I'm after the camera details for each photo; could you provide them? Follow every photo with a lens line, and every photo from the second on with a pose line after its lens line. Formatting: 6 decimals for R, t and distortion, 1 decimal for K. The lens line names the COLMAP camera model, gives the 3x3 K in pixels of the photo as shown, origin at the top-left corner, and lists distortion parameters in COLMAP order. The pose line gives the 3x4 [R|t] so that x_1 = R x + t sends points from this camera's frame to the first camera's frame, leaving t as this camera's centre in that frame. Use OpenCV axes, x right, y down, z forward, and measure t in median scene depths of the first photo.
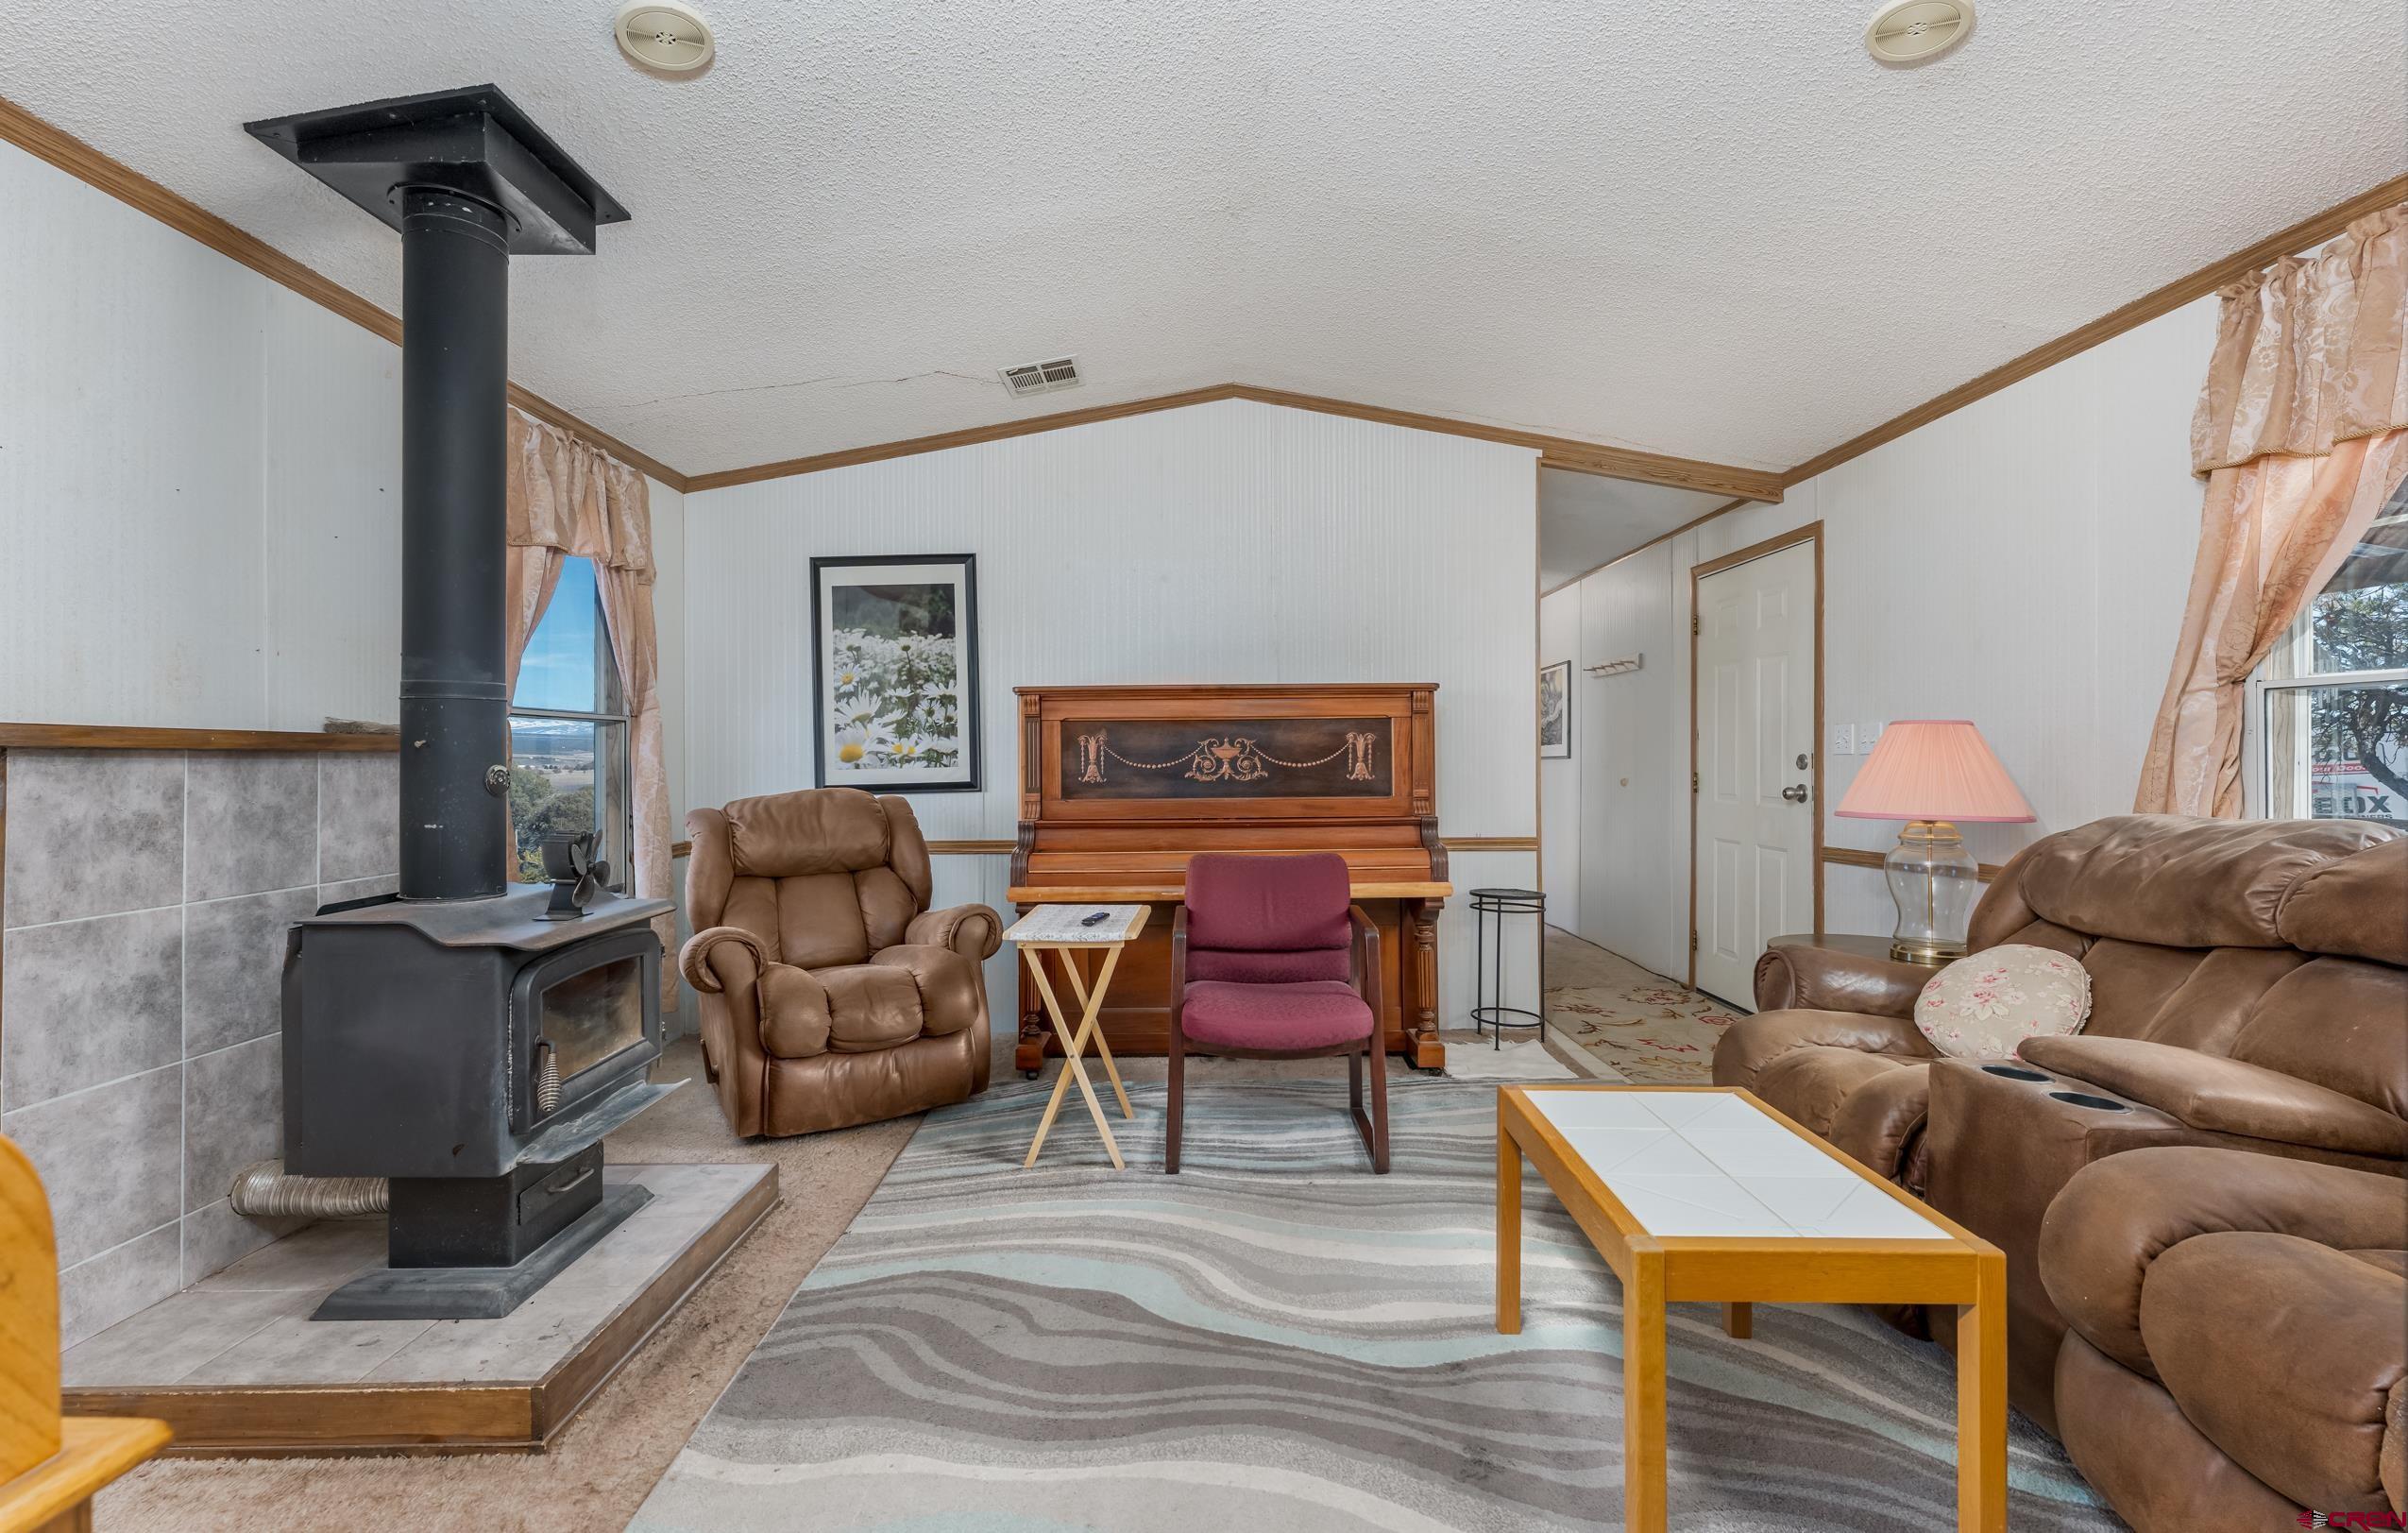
lens RADIAL K [[1032.0, 0, 1204.0], [0, 1032.0, 766.5], [0, 0, 1]] dist [-0.000796, -0.000319]
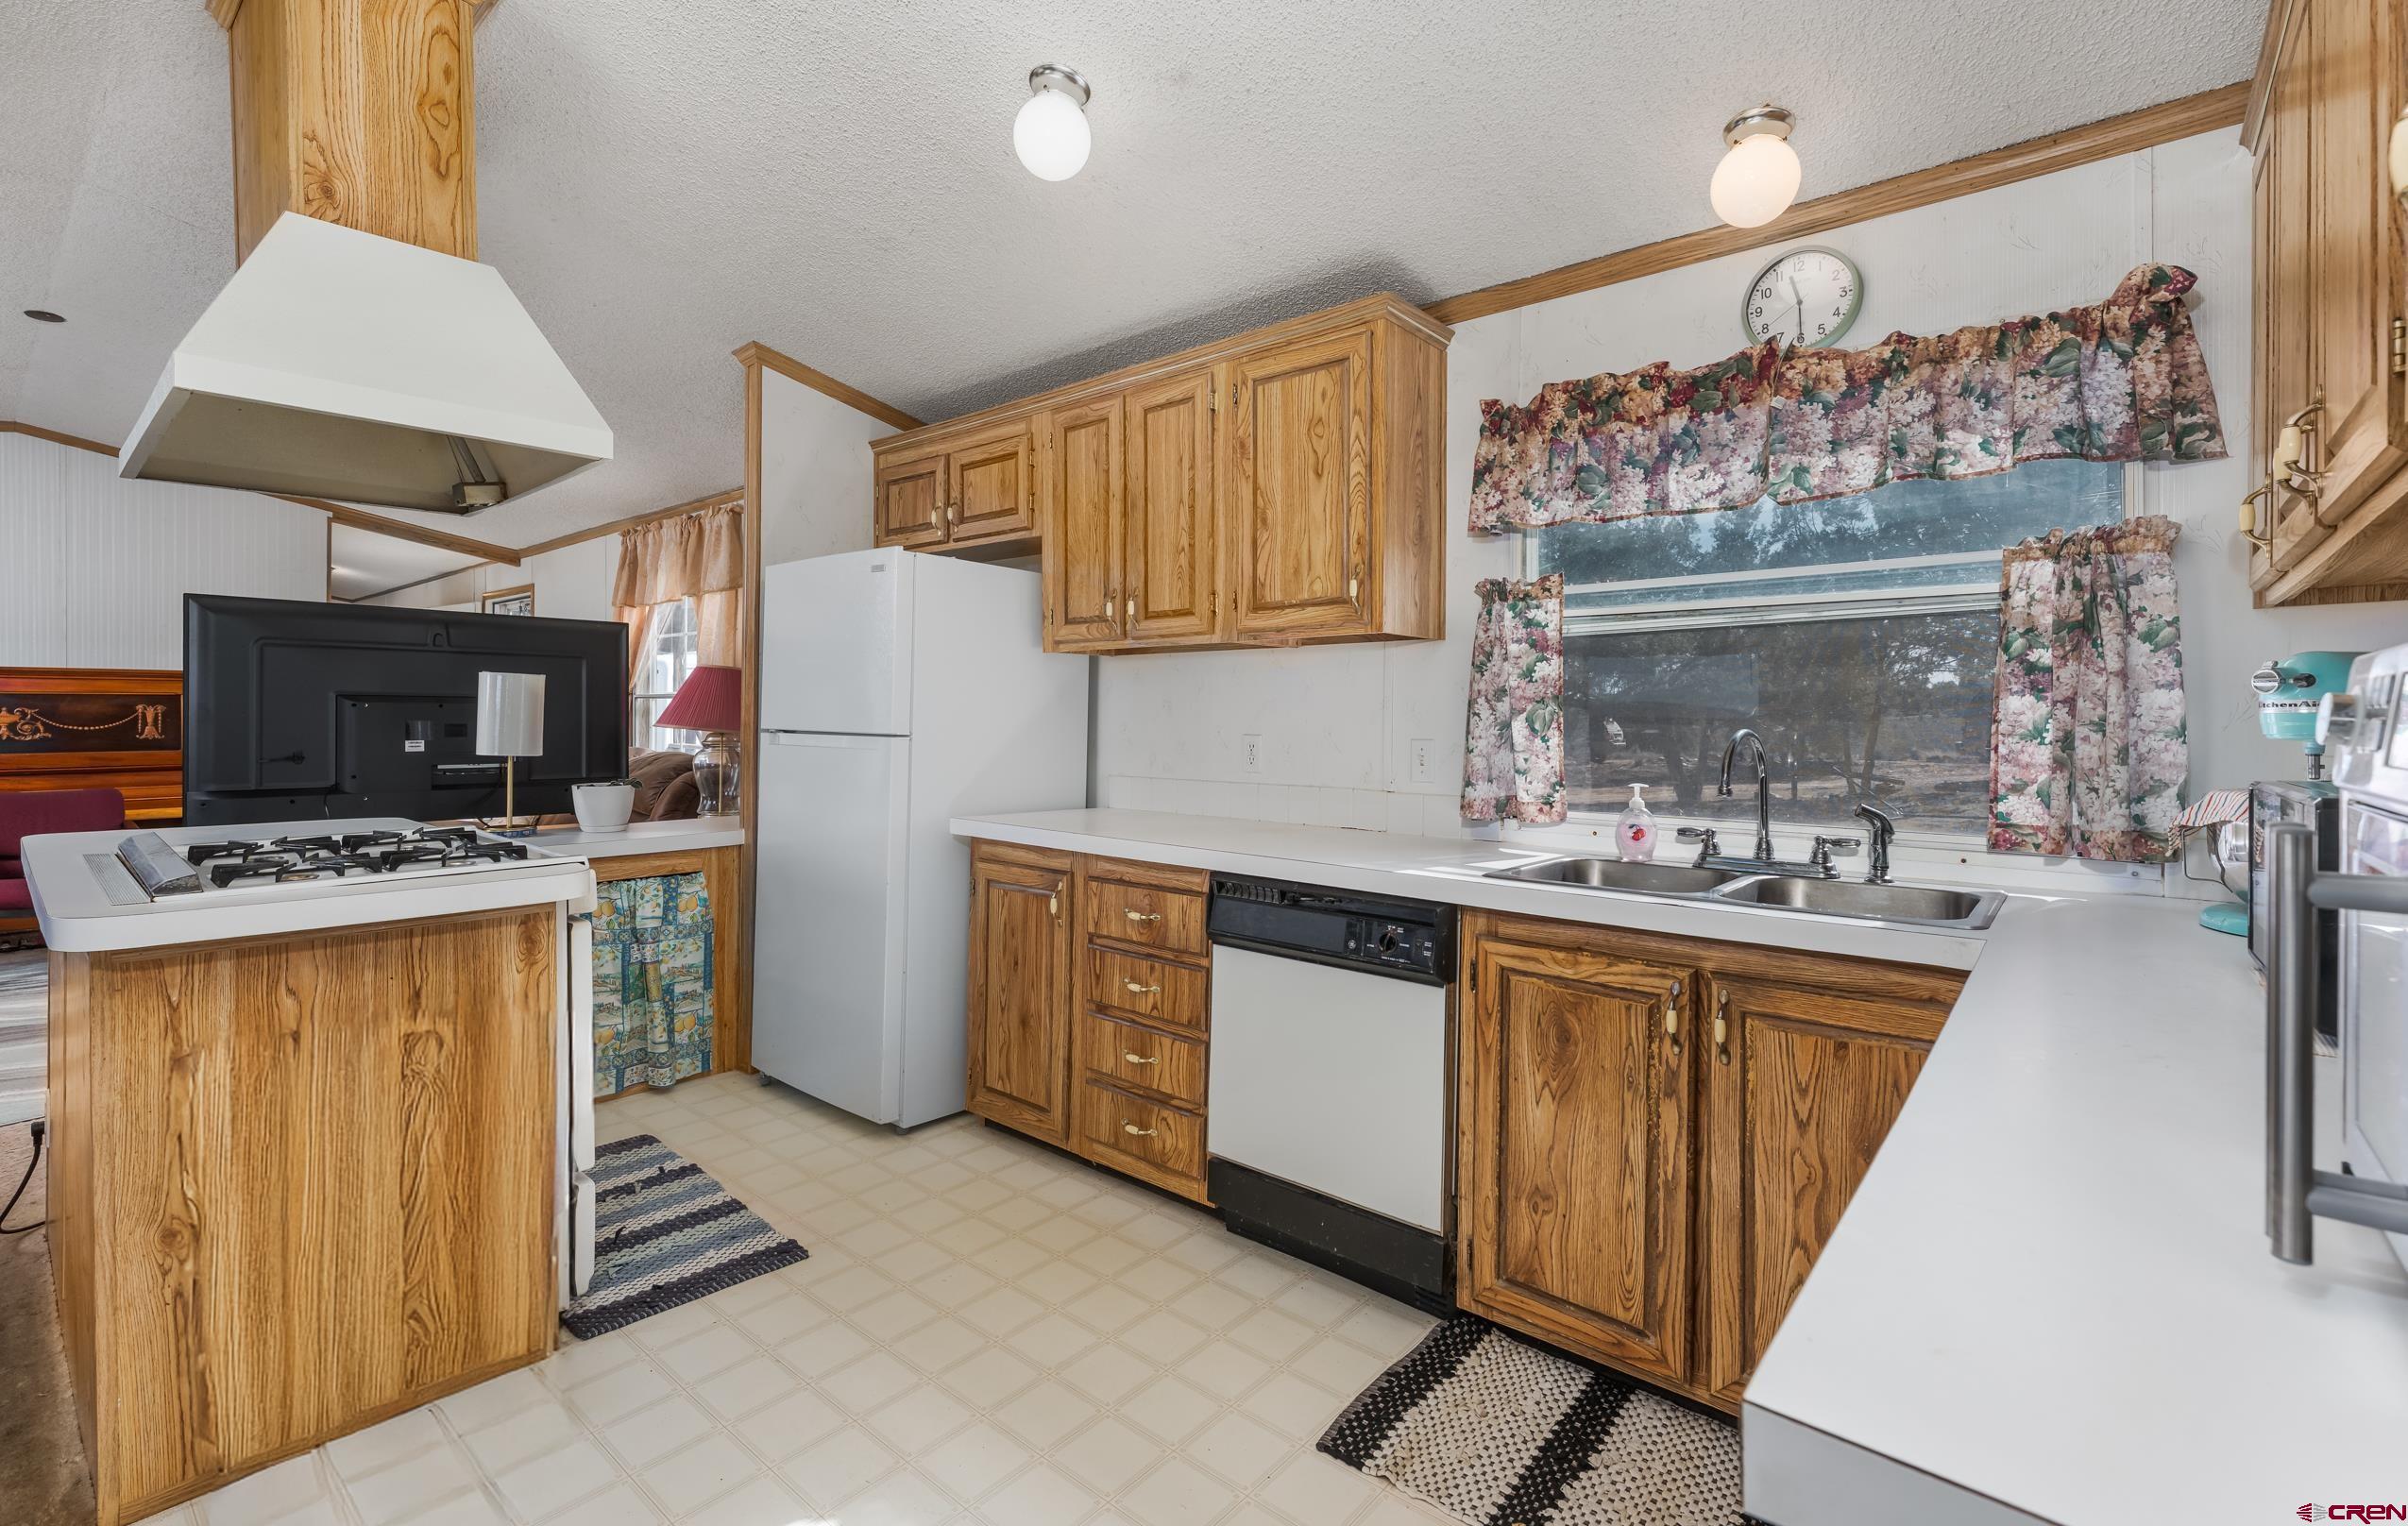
lens RADIAL K [[1061.9, 0, 1216.0], [0, 1061.9, 721.3], [0, 0, 1]] dist [-0.000092, -0.000547]
pose [[0.650754, 0.001542, 0.759287, 0.000620], [-0.000433, 0.999999, -0.001660, -0.008870], [-0.759288, 0.000752, 0.650754, -1.019937]]
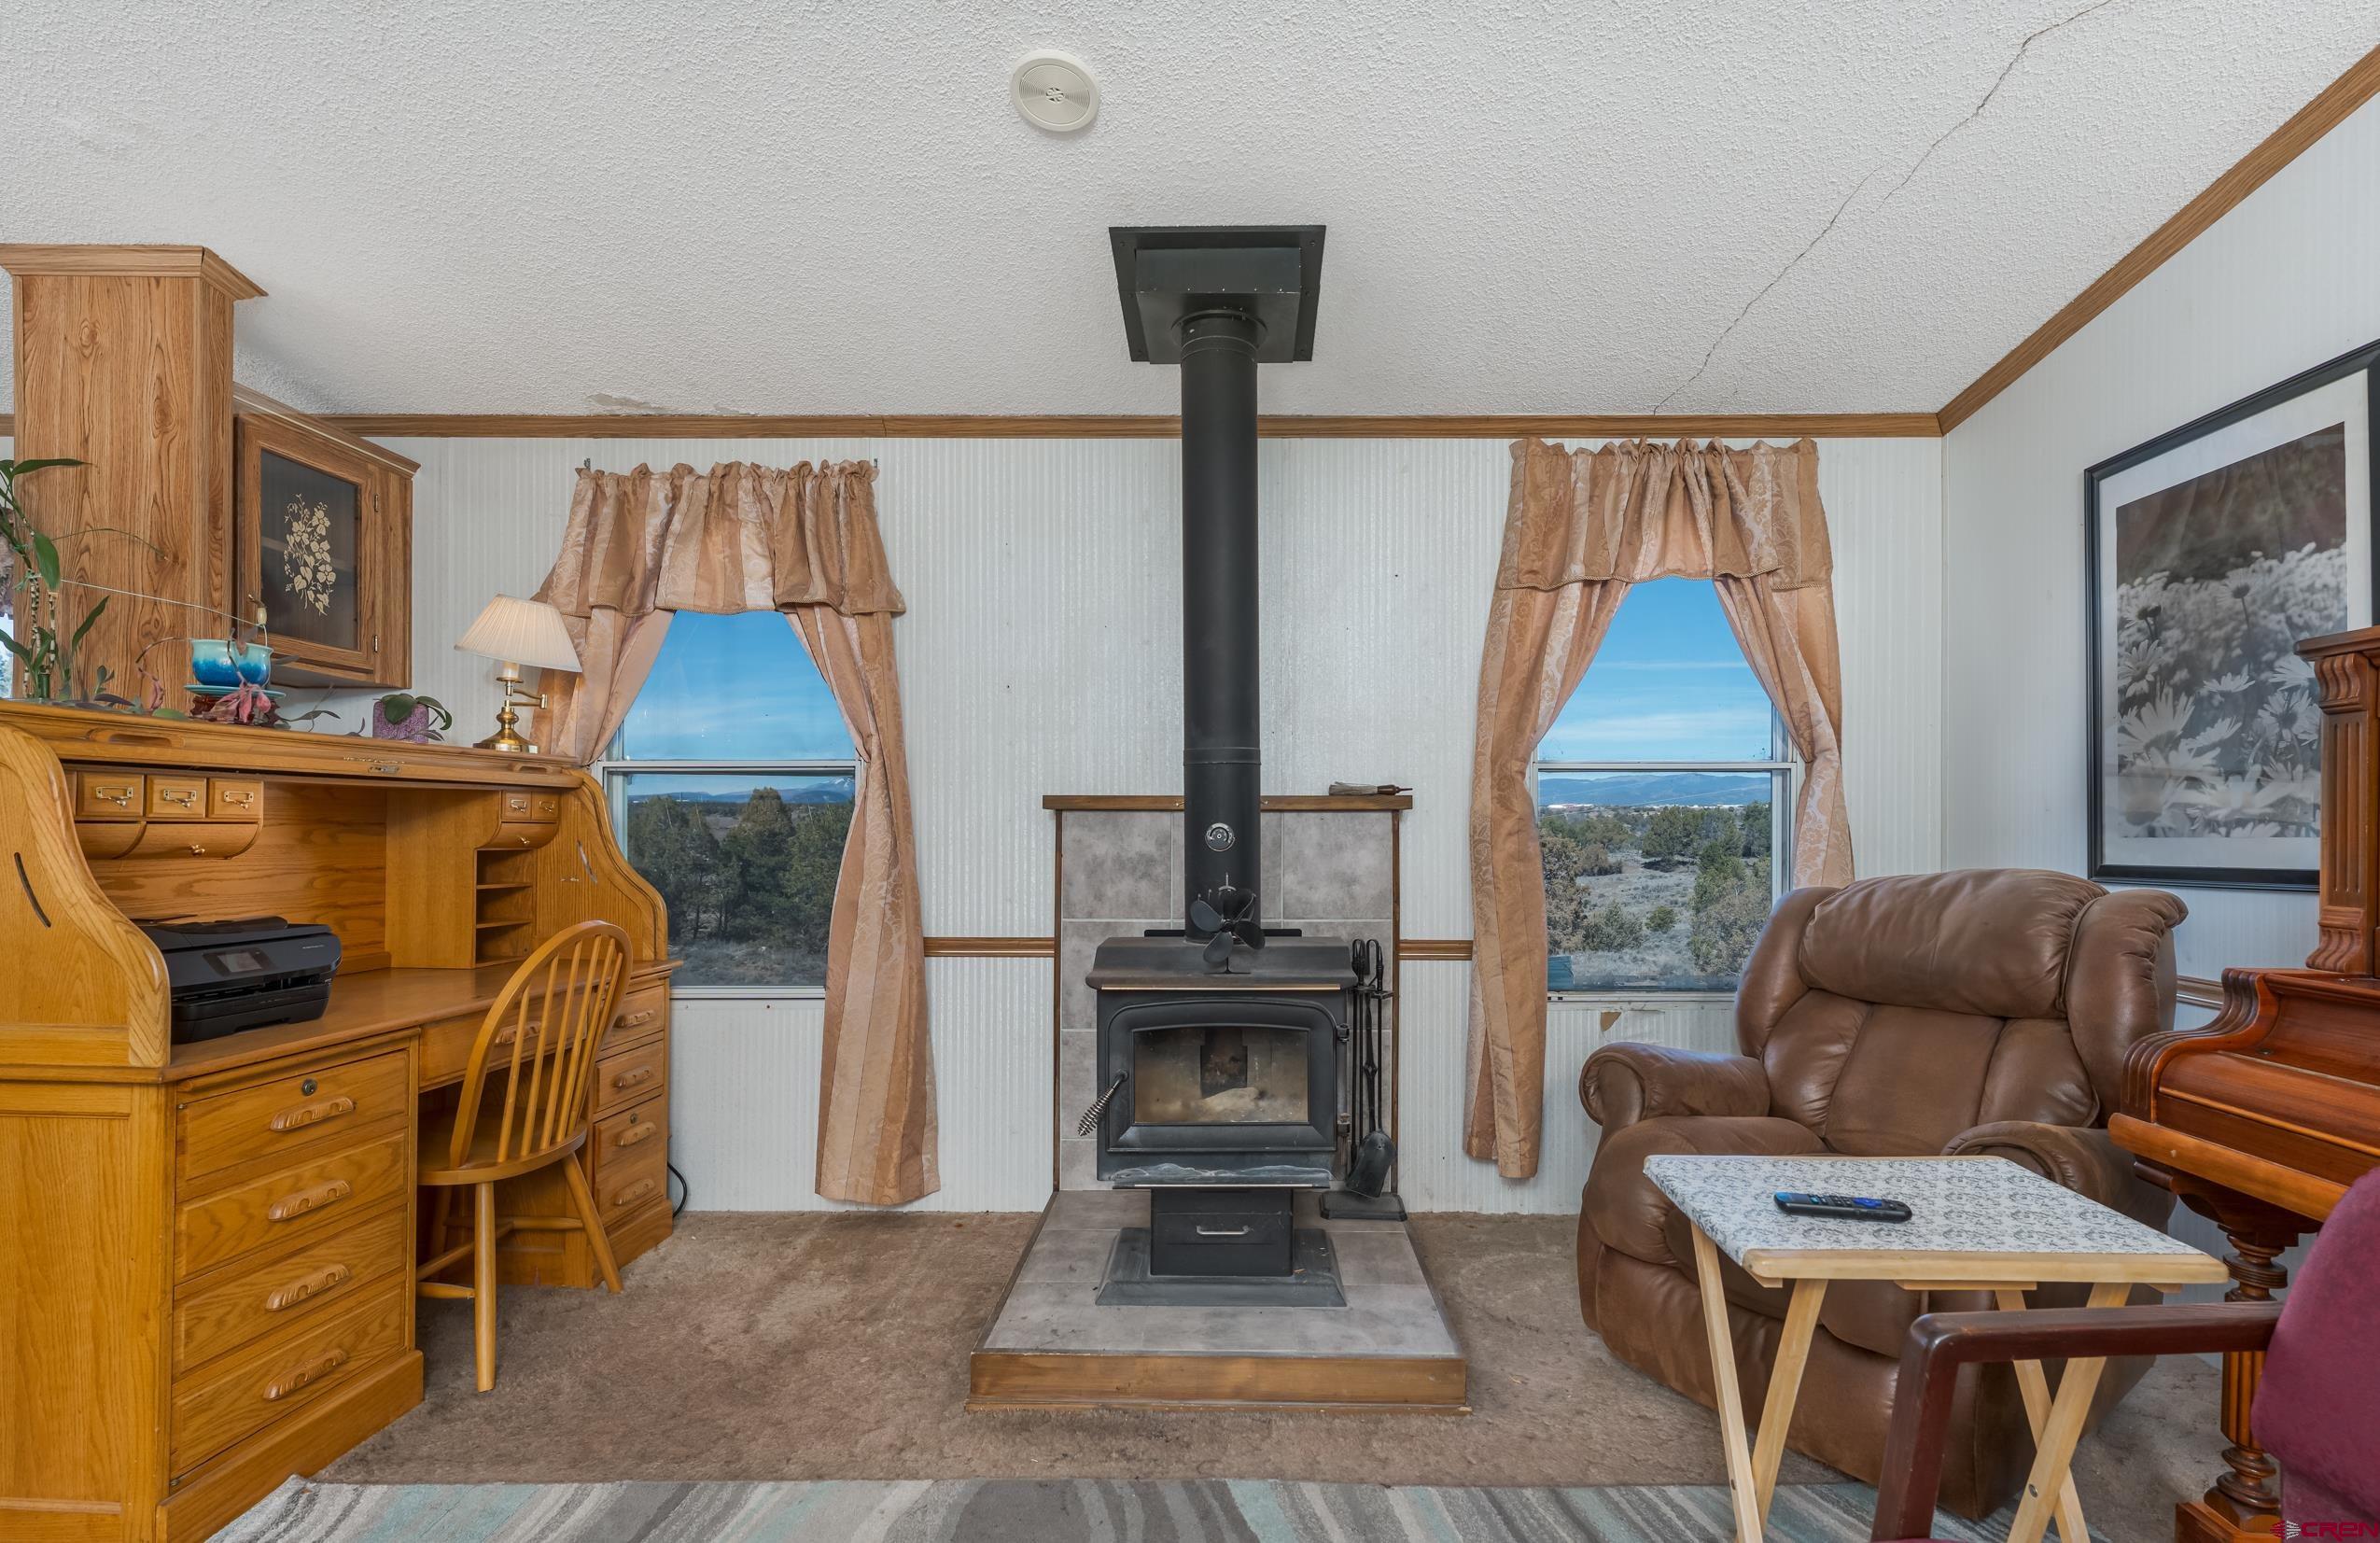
lens RADIAL K [[1061.0, 0, 1196.1], [0, 1061.0, 819.7], [0, 0, 1]] dist [-0.000631, -0.000073]
pose [[-0.022829, 0.003848, -0.999732, 0.245188], [-0.008226, 0.999958, 0.004037, -0.005037], [0.999706, 0.008316, -0.022797, 0.564046]]
